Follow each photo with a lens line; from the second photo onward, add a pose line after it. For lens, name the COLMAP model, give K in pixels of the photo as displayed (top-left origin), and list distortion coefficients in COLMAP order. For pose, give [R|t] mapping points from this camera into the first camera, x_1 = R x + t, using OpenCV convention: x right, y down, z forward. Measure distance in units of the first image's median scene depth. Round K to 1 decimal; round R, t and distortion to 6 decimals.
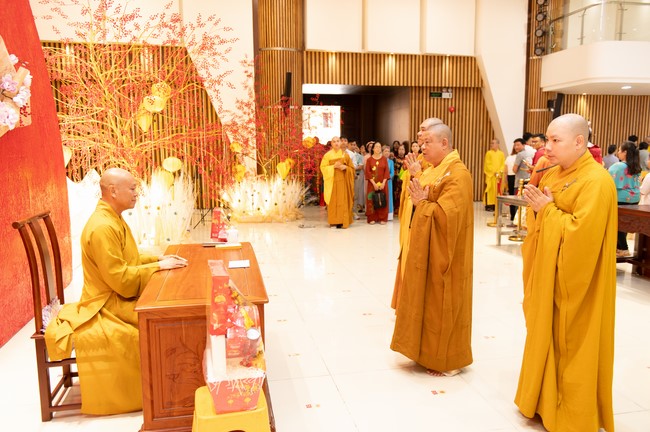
lens RADIAL K [[508.6, 0, 323.6], [0, 508.6, 218.7], [0, 0, 1]] dist [0.014287, 0.003440]
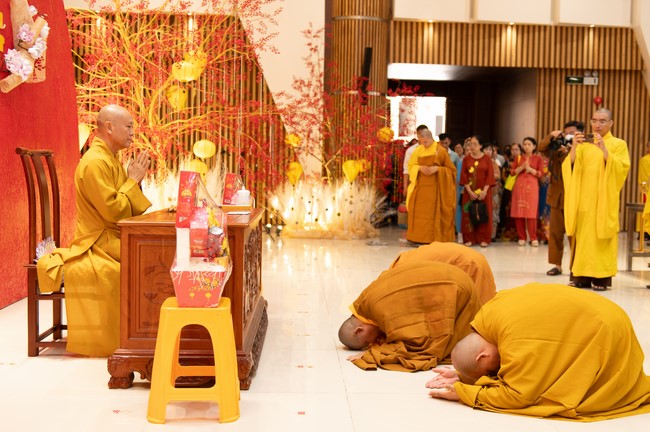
lens RADIAL K [[737.9, 0, 325.8], [0, 737.9, 214.5], [0, 0, 1]] dist [0.002146, 0.000000]
pose [[0.986908, 0.036199, -0.157168, 0.061716], [-0.048441, 0.996024, -0.074768, 0.056644], [0.153836, 0.081403, 0.984737, -0.089369]]
